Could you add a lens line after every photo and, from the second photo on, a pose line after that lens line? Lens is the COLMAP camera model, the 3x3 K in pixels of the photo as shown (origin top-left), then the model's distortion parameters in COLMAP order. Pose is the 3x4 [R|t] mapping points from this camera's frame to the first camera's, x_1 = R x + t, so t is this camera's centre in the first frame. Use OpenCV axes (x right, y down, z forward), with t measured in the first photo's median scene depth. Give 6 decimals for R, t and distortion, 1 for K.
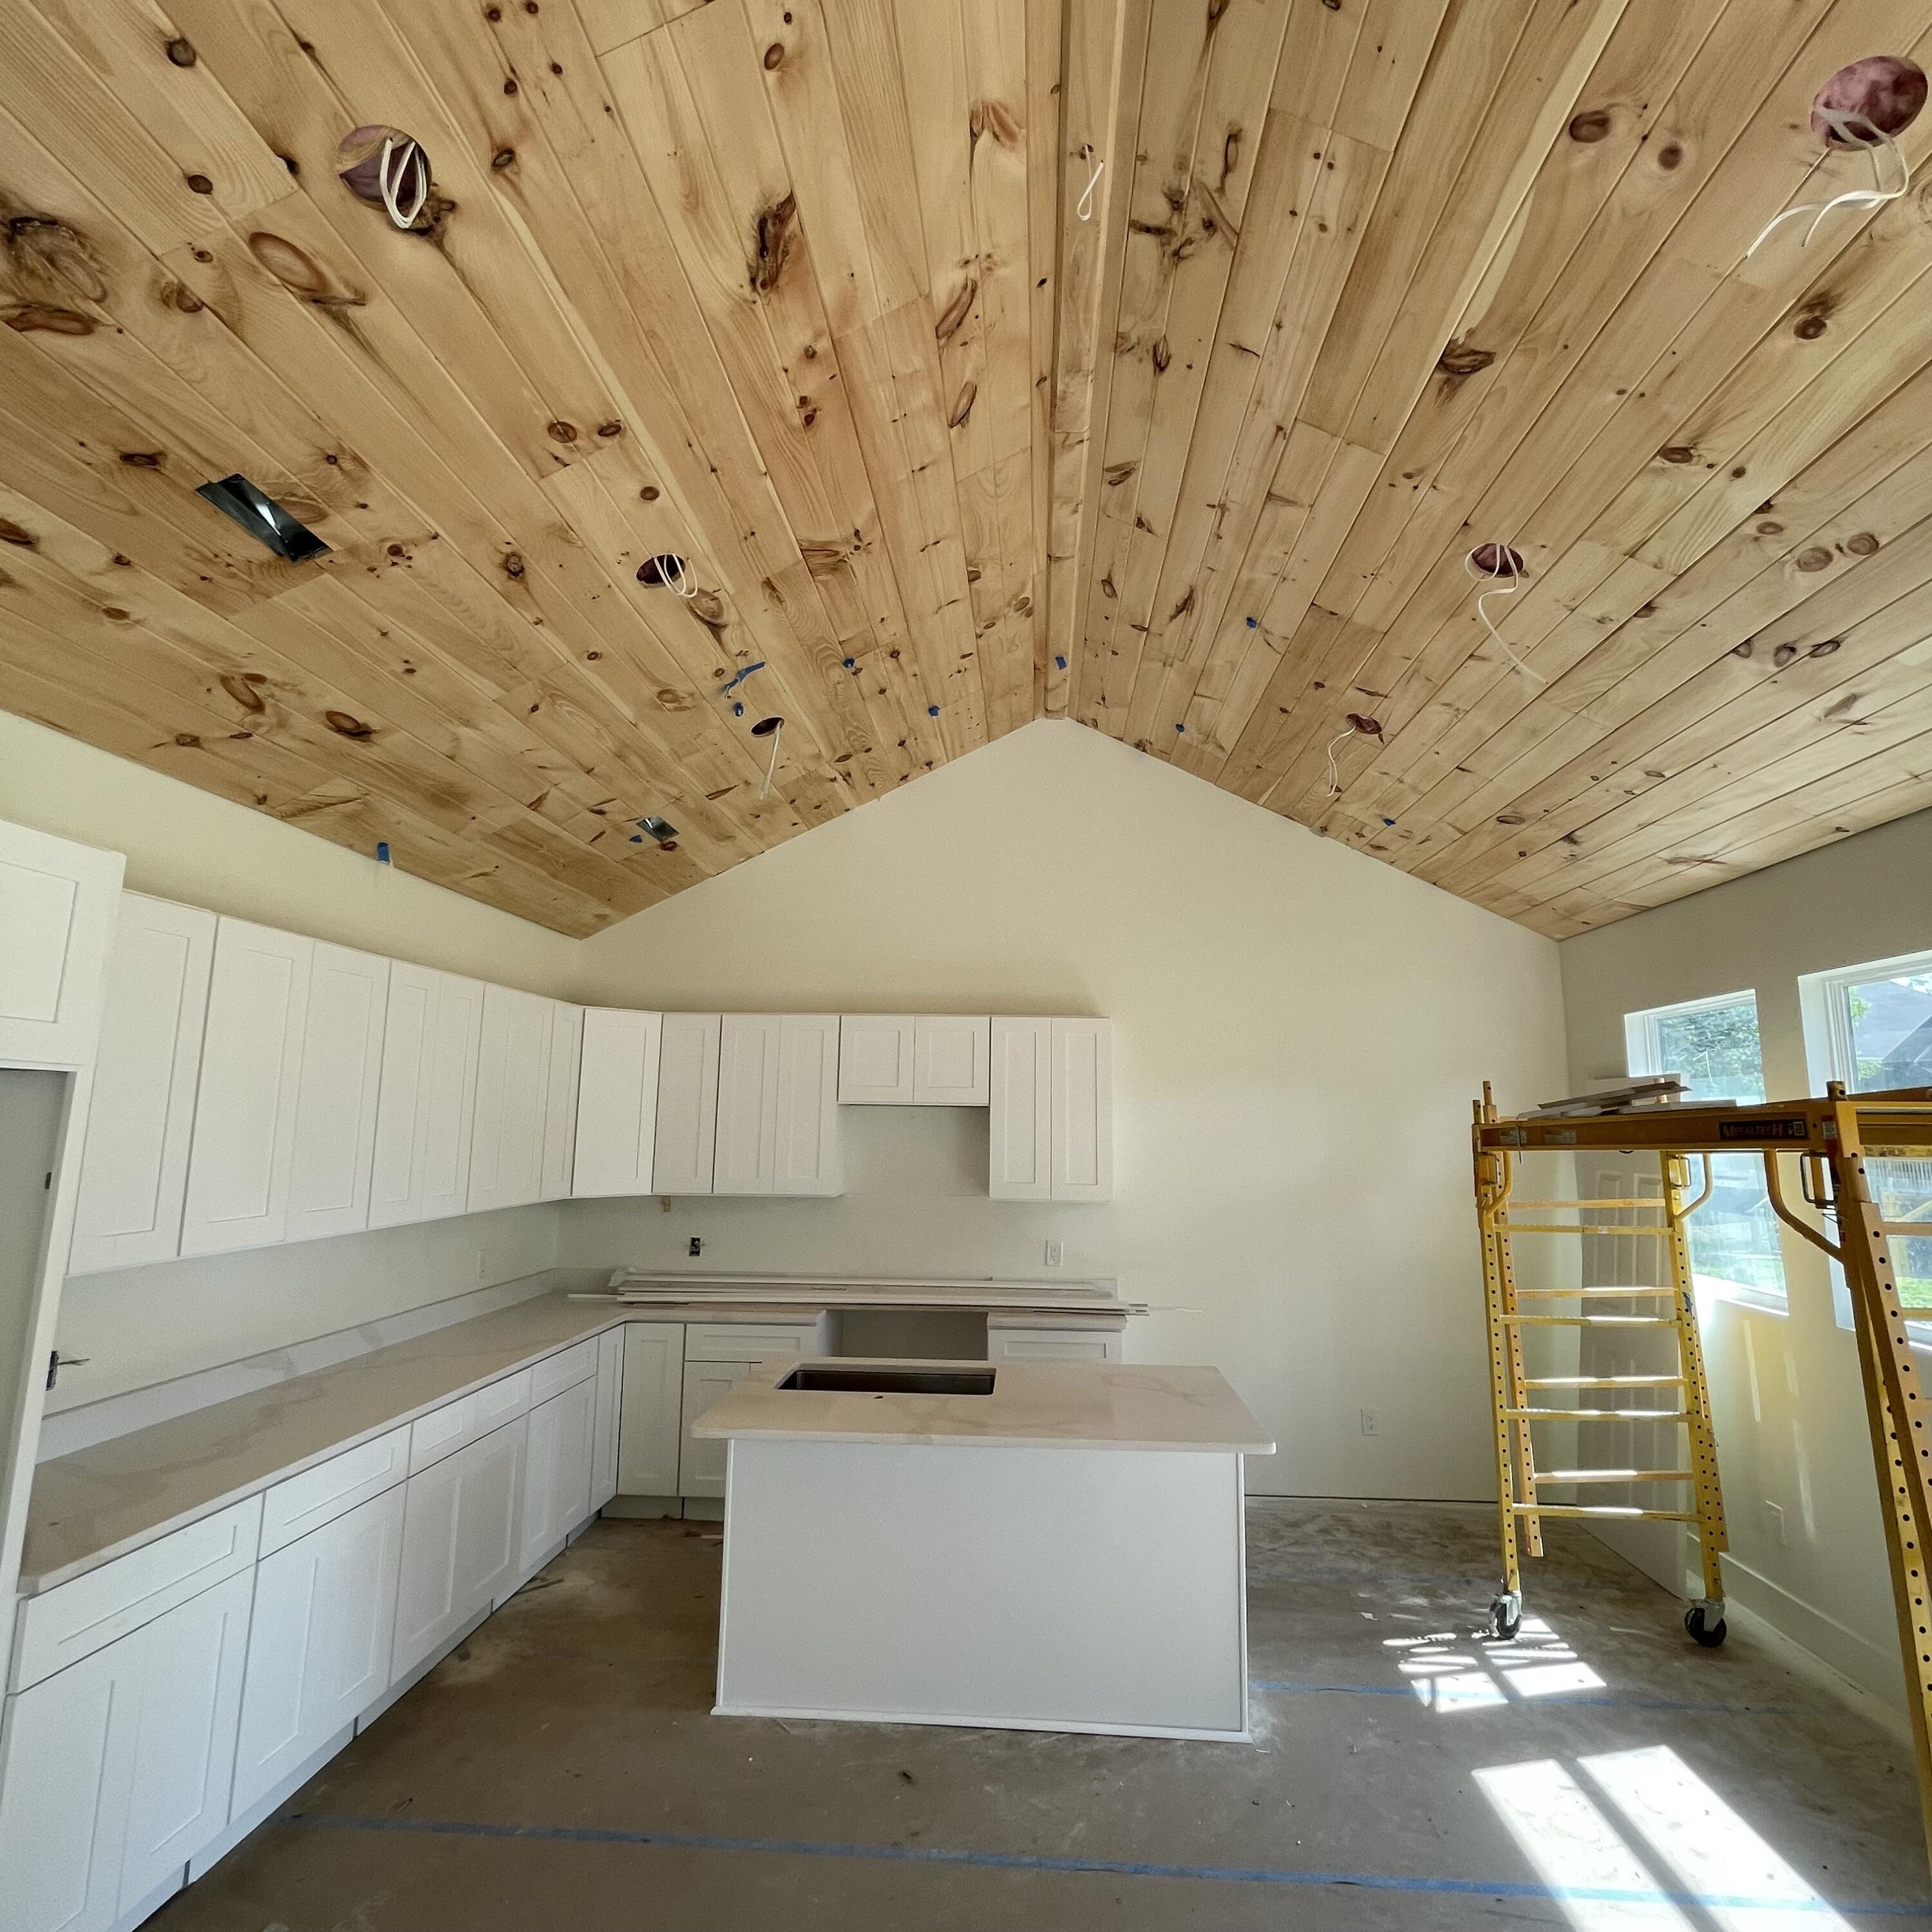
lens RADIAL K [[1059.5, 0, 971.1], [0, 1059.5, 963.8], [0, 0, 1]] dist [-0.001123, 0.007241]
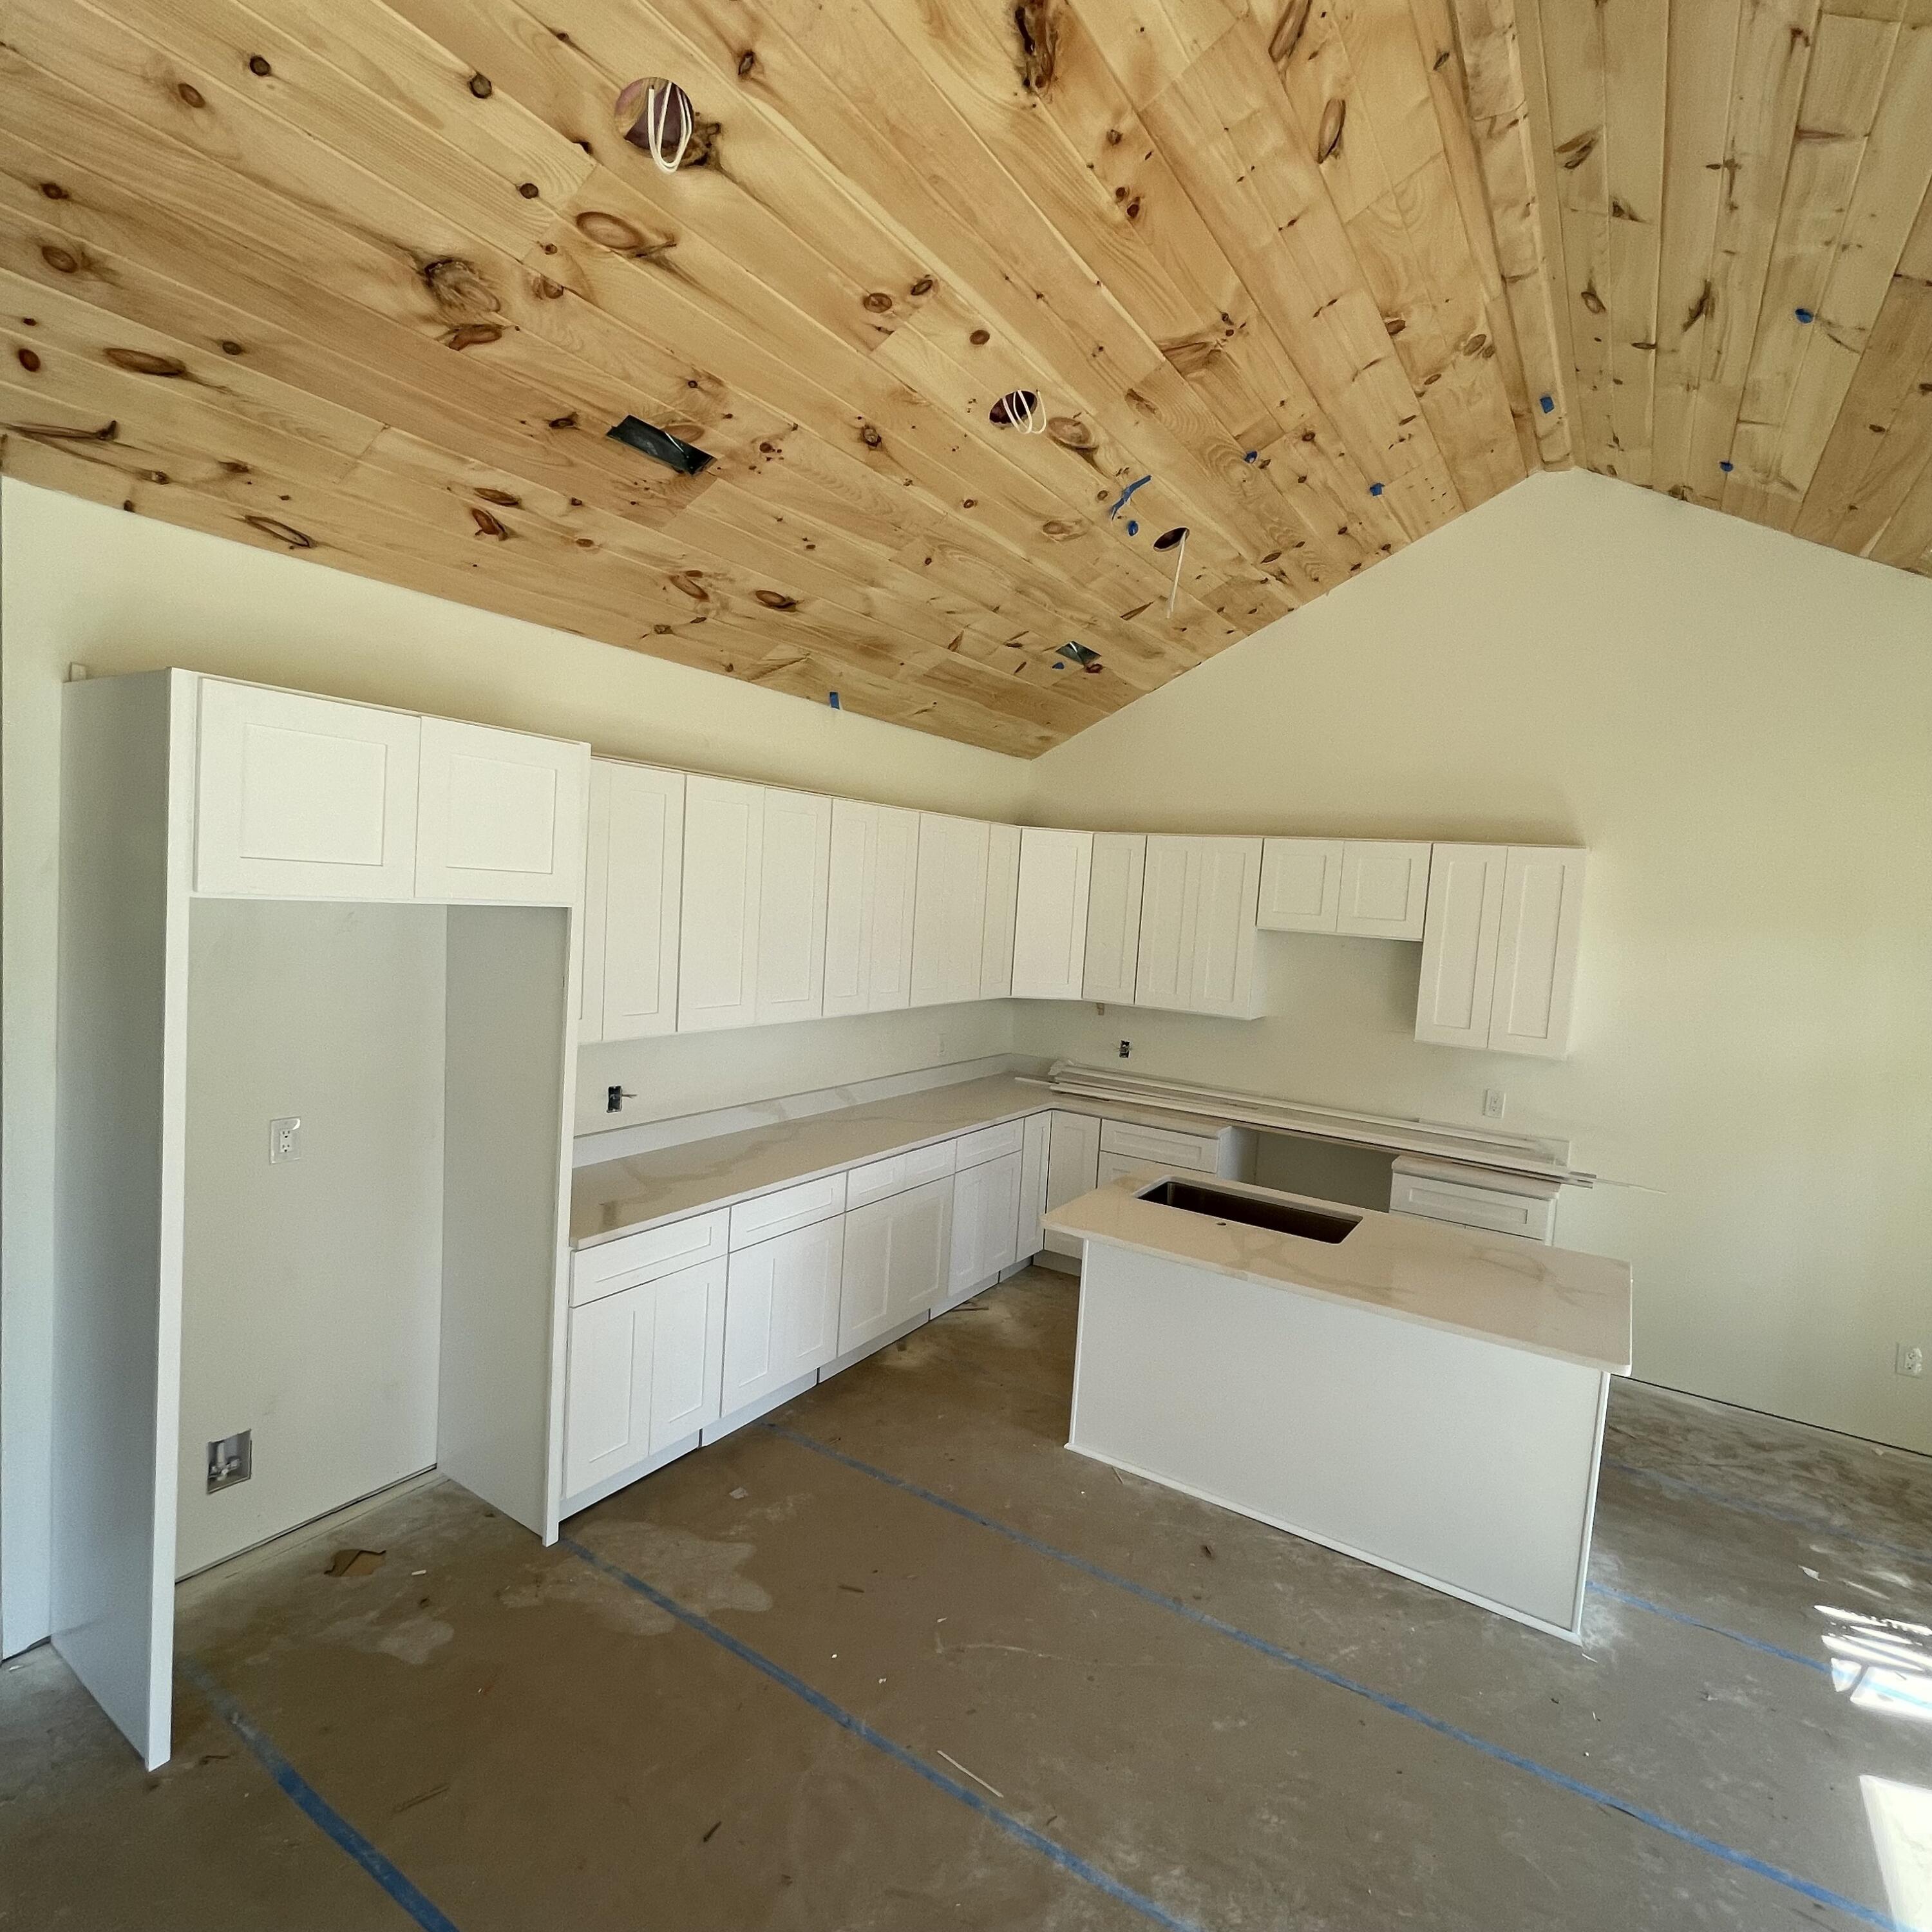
lens RADIAL K [[1059.5, 0, 971.1], [0, 1059.5, 963.8], [0, 0, 1]] dist [-0.001123, 0.007241]
pose [[0.873584, 0.078754, -0.480259, 0.176916], [0.021831, 0.979485, 0.200330, -0.057463], [0.486183, -0.185490, 0.853943, 0.034834]]
